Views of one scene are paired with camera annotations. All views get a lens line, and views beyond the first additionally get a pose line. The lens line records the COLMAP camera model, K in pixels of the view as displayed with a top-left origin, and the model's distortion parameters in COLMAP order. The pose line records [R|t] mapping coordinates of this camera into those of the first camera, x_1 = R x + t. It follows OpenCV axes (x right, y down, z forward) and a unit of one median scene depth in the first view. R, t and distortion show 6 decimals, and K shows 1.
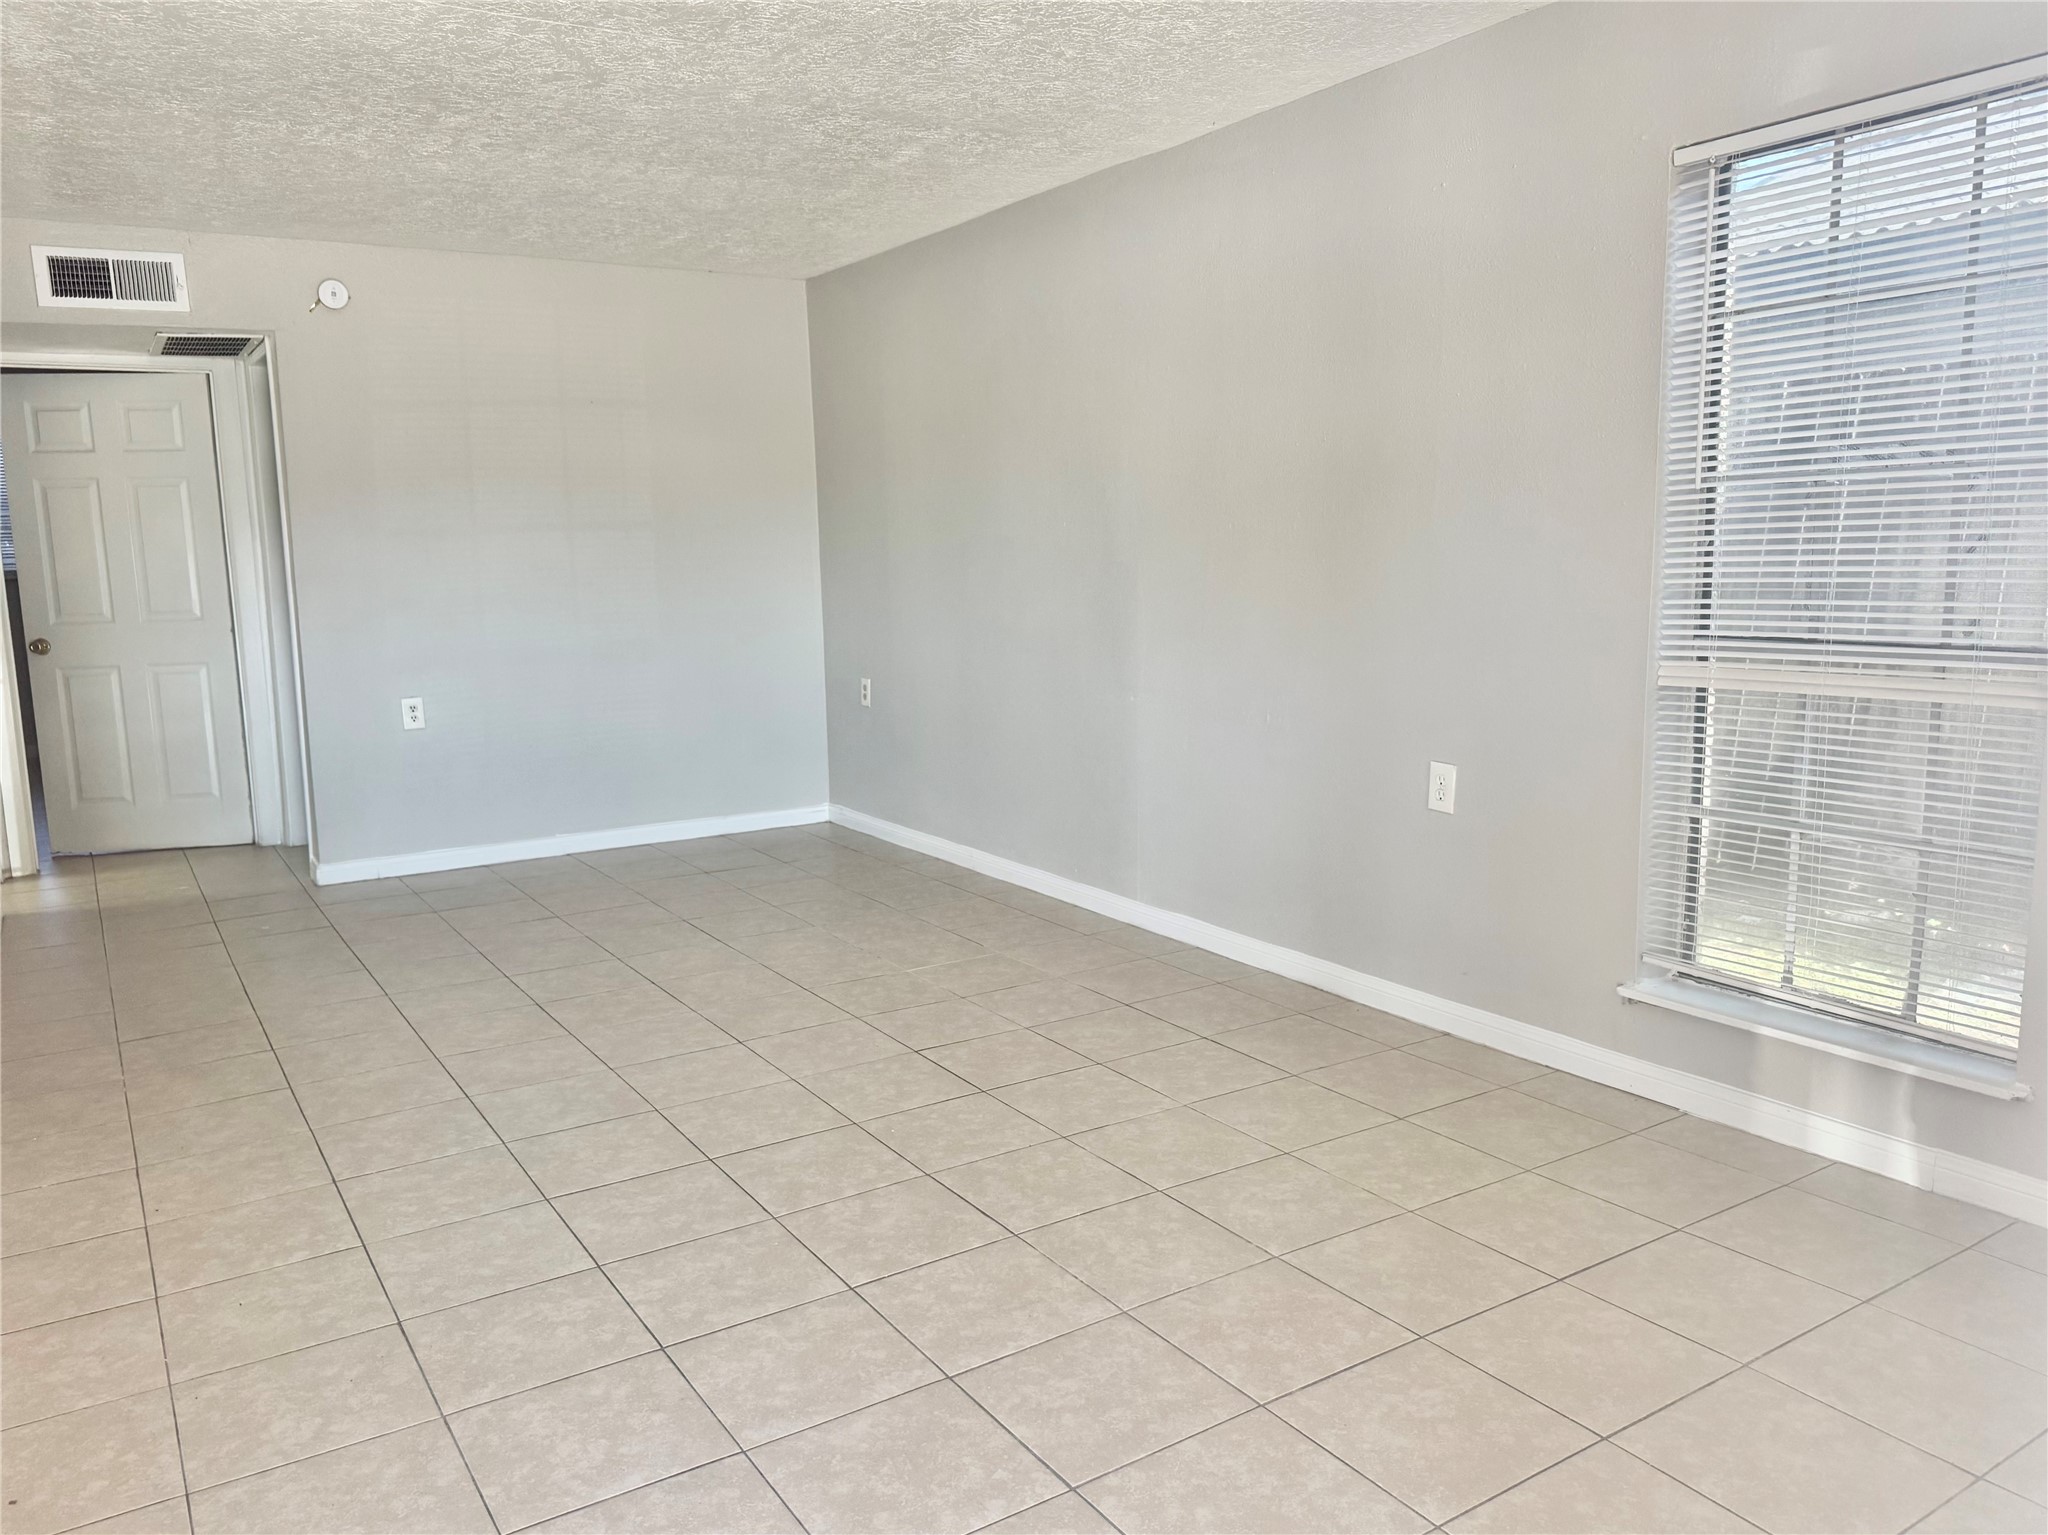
lens RADIAL K [[1489.1, 0, 1014.9], [0, 1489.1, 778.5], [0, 0, 1]] dist [0.065117, -0.086927]
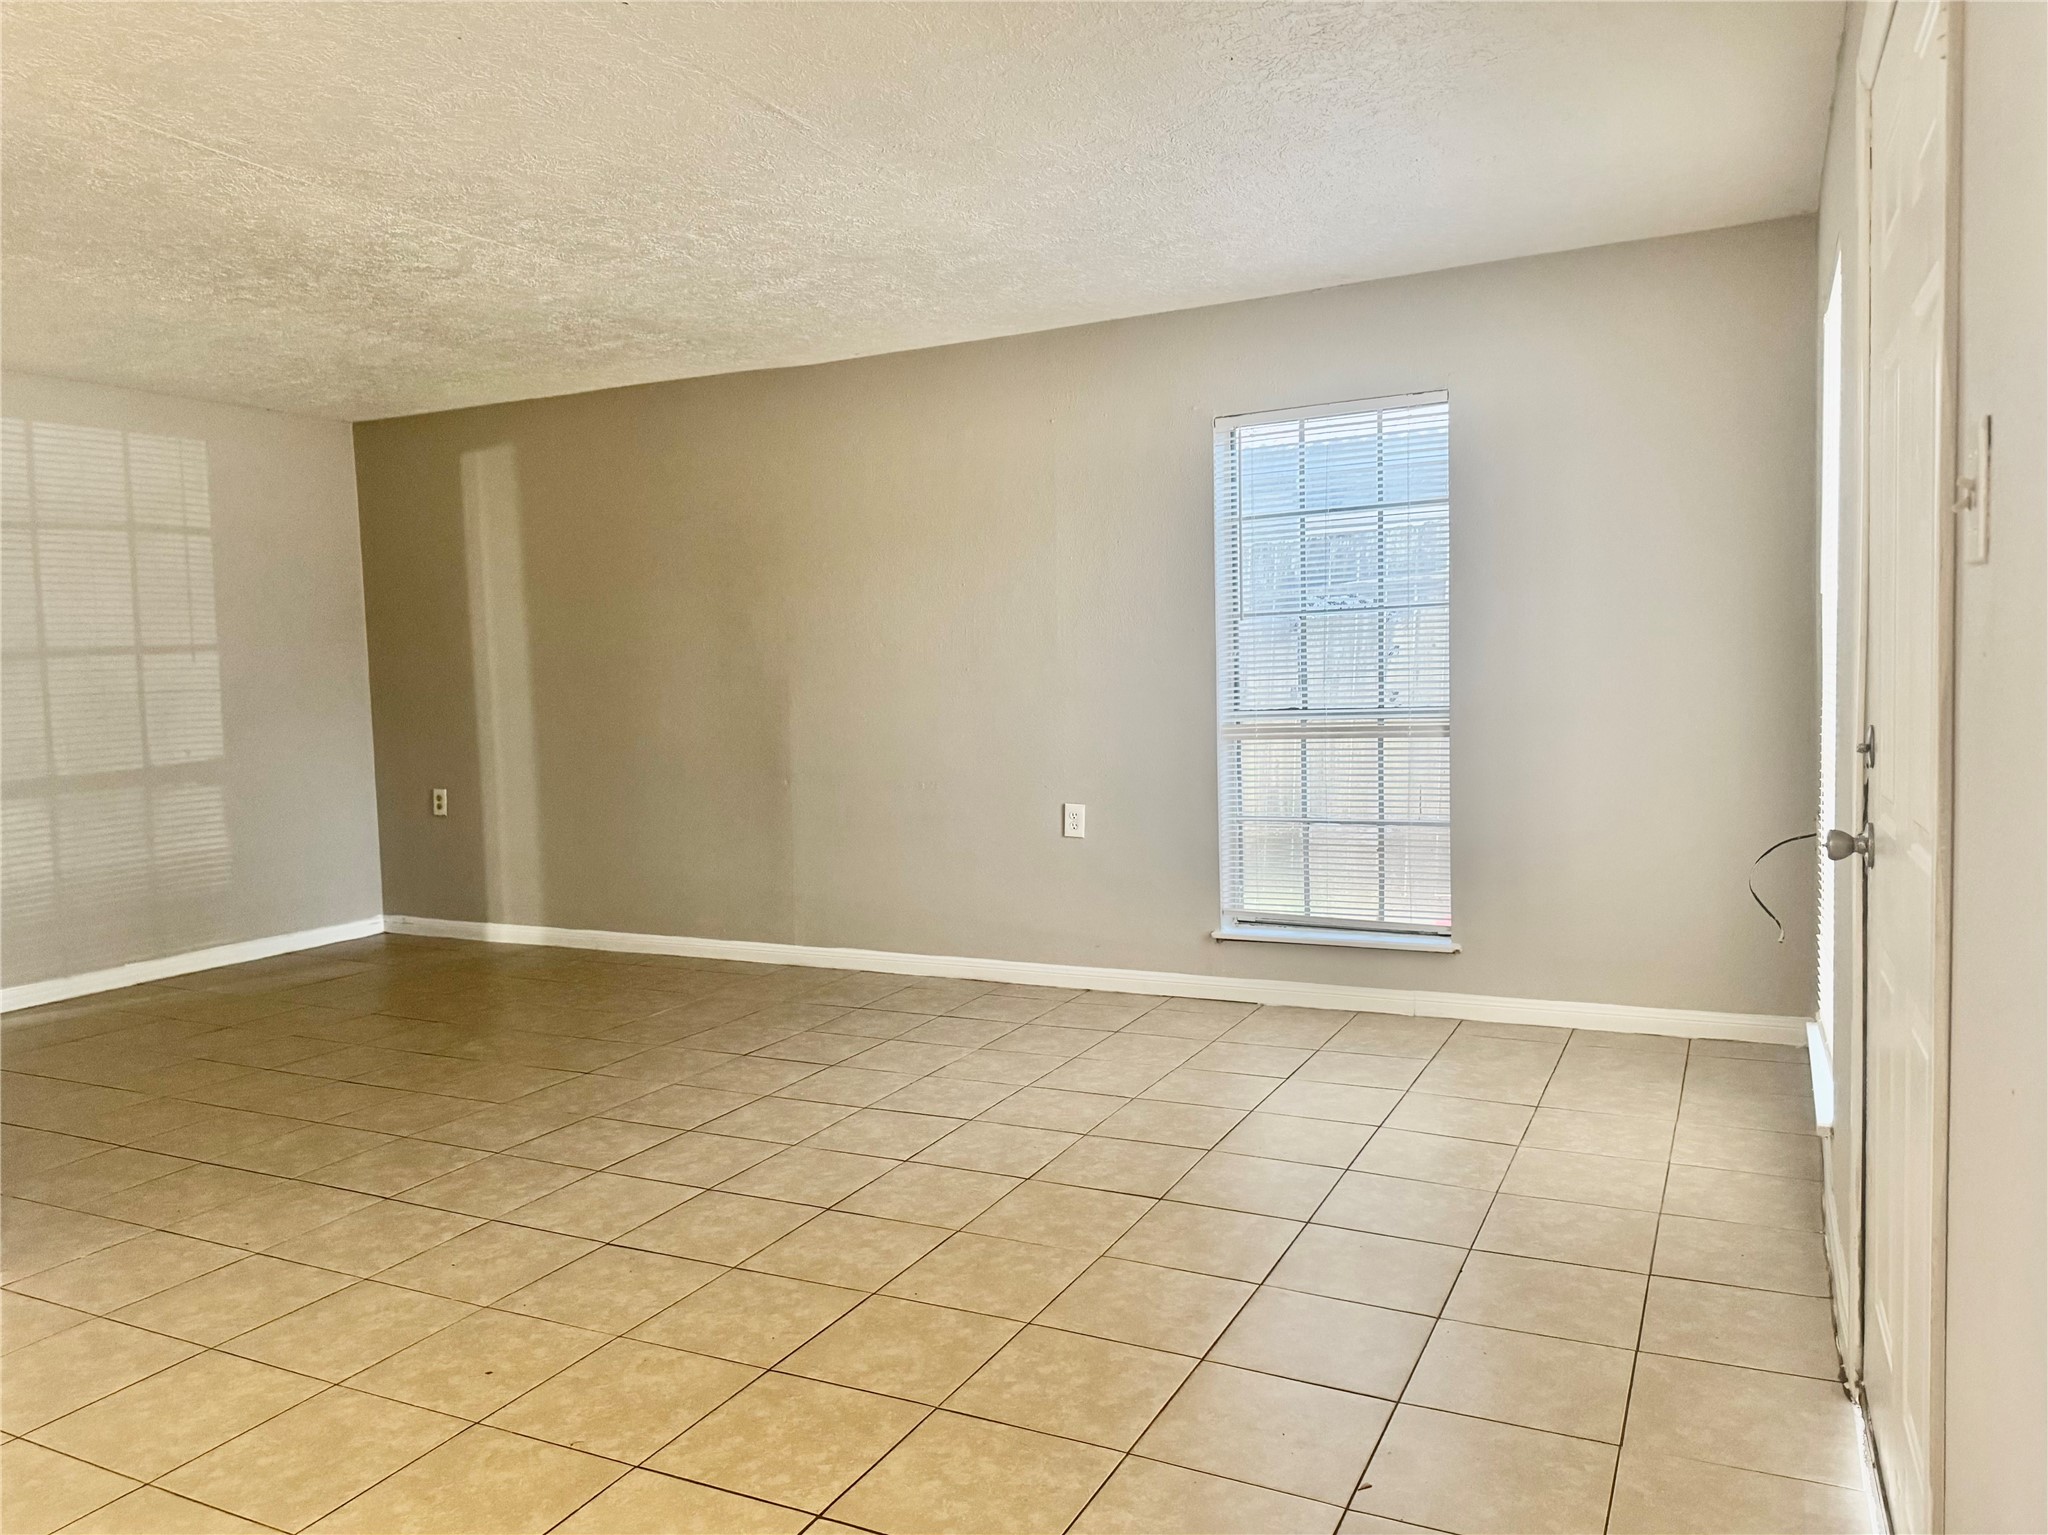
lens RADIAL K [[1489.1, 0, 1024.0], [0, 1489.1, 764.2], [0, 0, 1]] dist [0.065117, -0.086927]
pose [[0.846525, -0.034365, 0.531238, -0.634290], [0.089824, 0.992827, -0.078911, 0.074422], [-0.524716, 0.114518, 0.843540, -0.249612]]
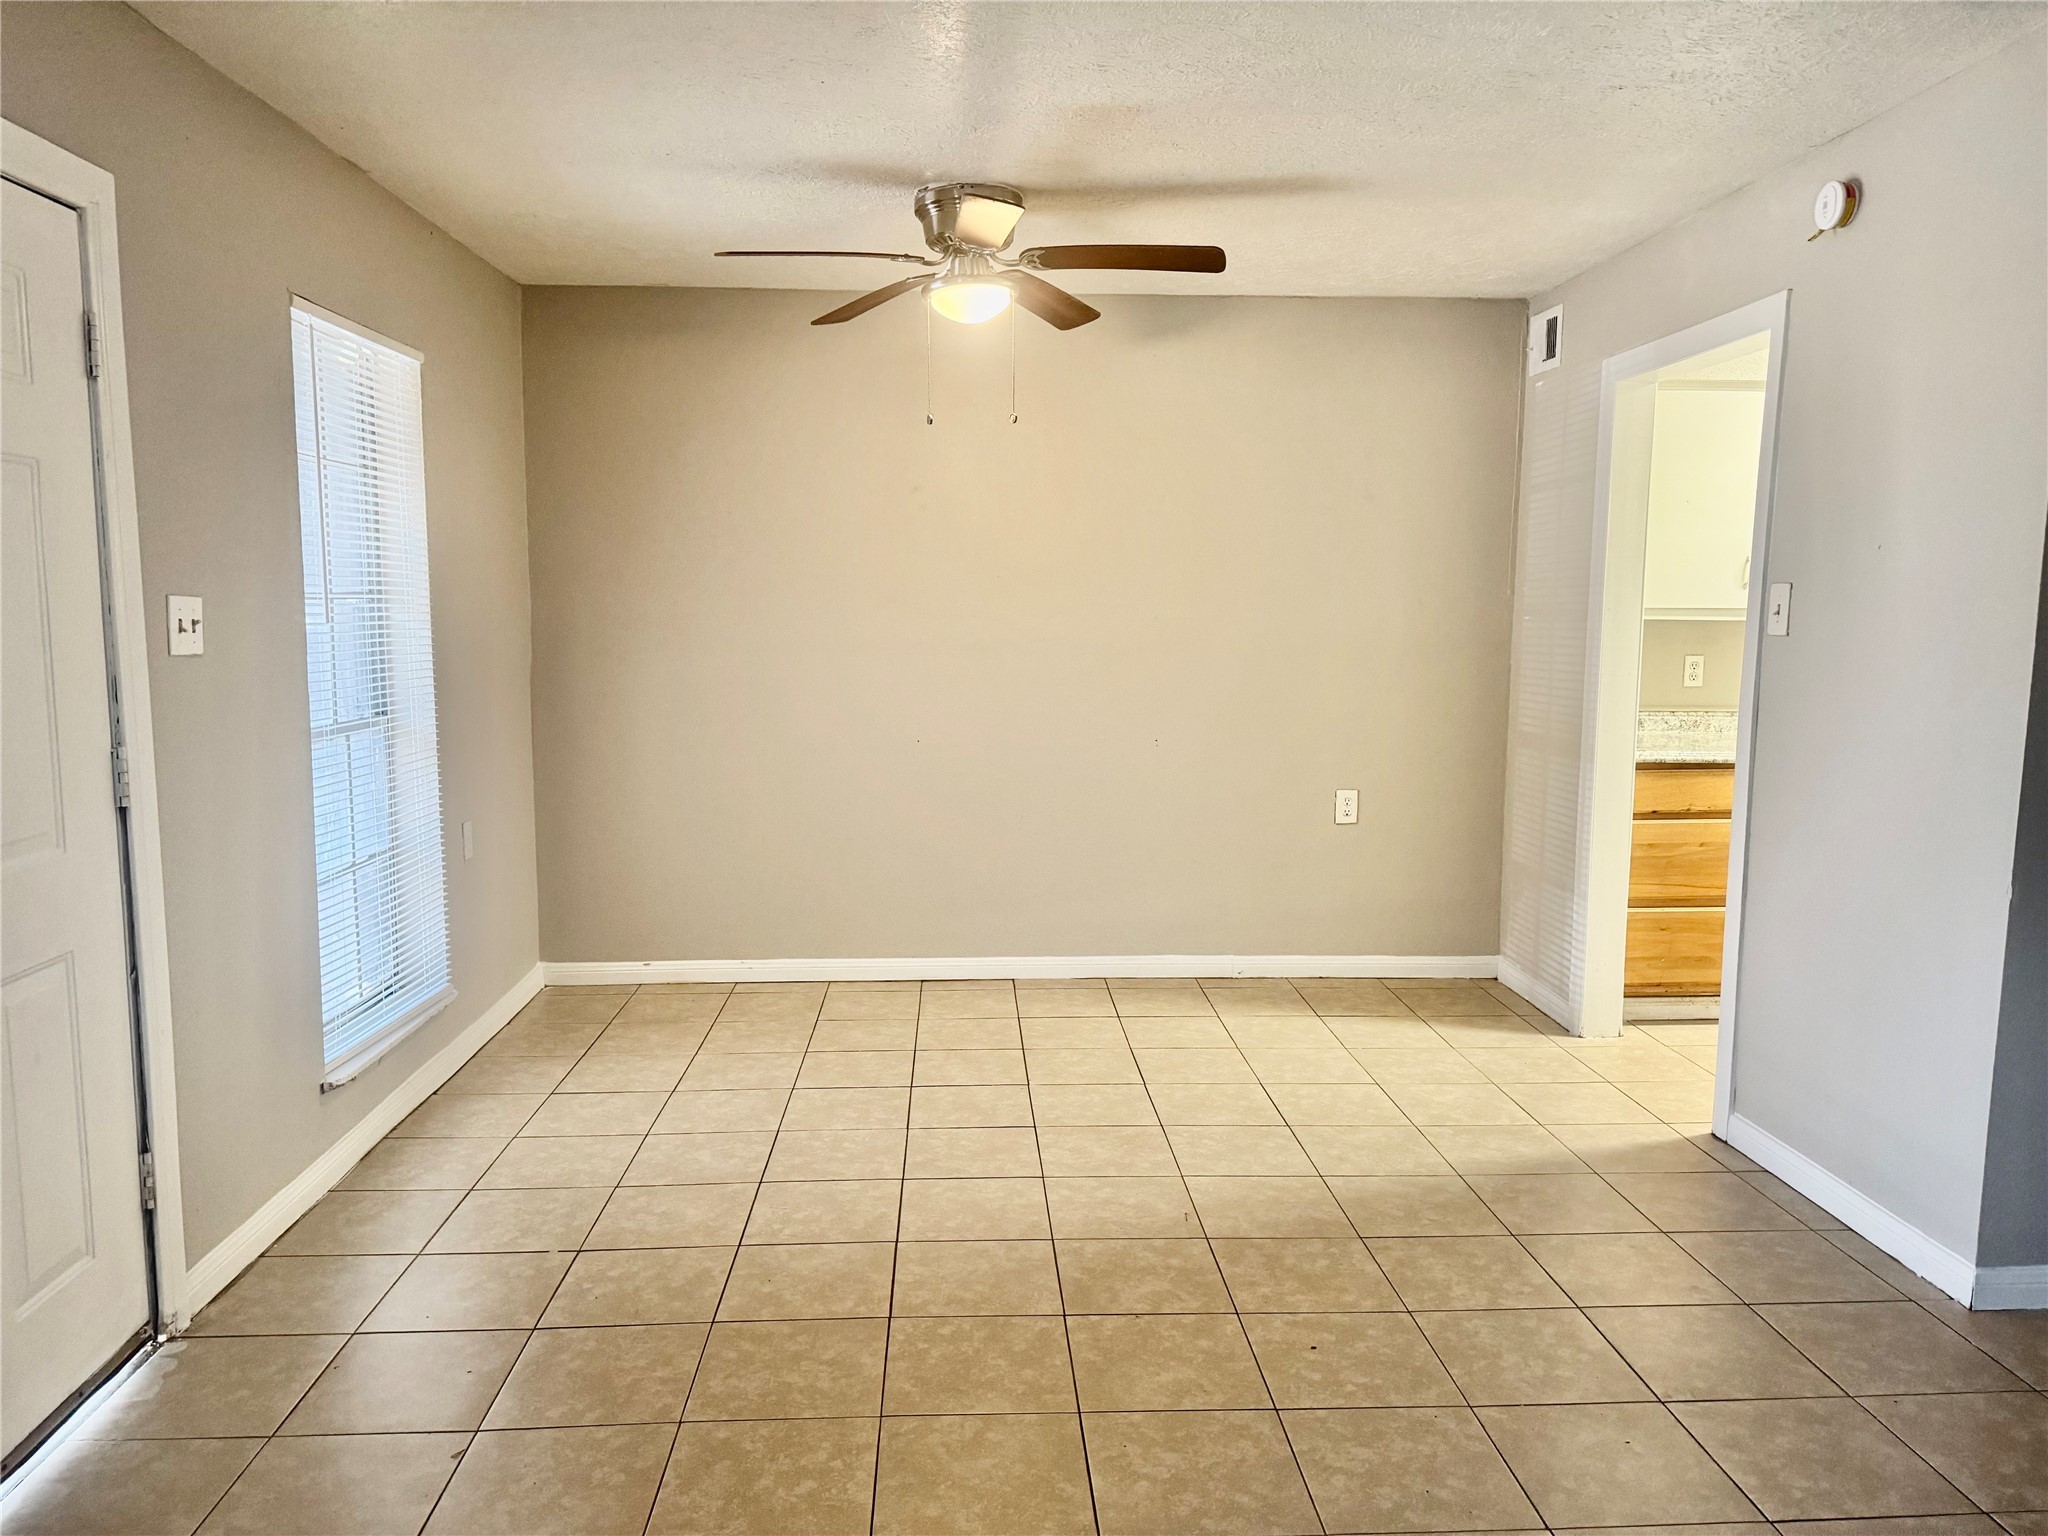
lens RADIAL K [[1489.1, 0, 1010.8], [0, 1489.1, 778.4], [0, 0, 1]] dist [0.065117, -0.086927]
pose [[-0.493707, 0.127175, -0.860279, 0.374157], [-0.120143, 0.969788, 0.212312, -0.177746], [0.861289, 0.208176, -0.463512, 0.863515]]
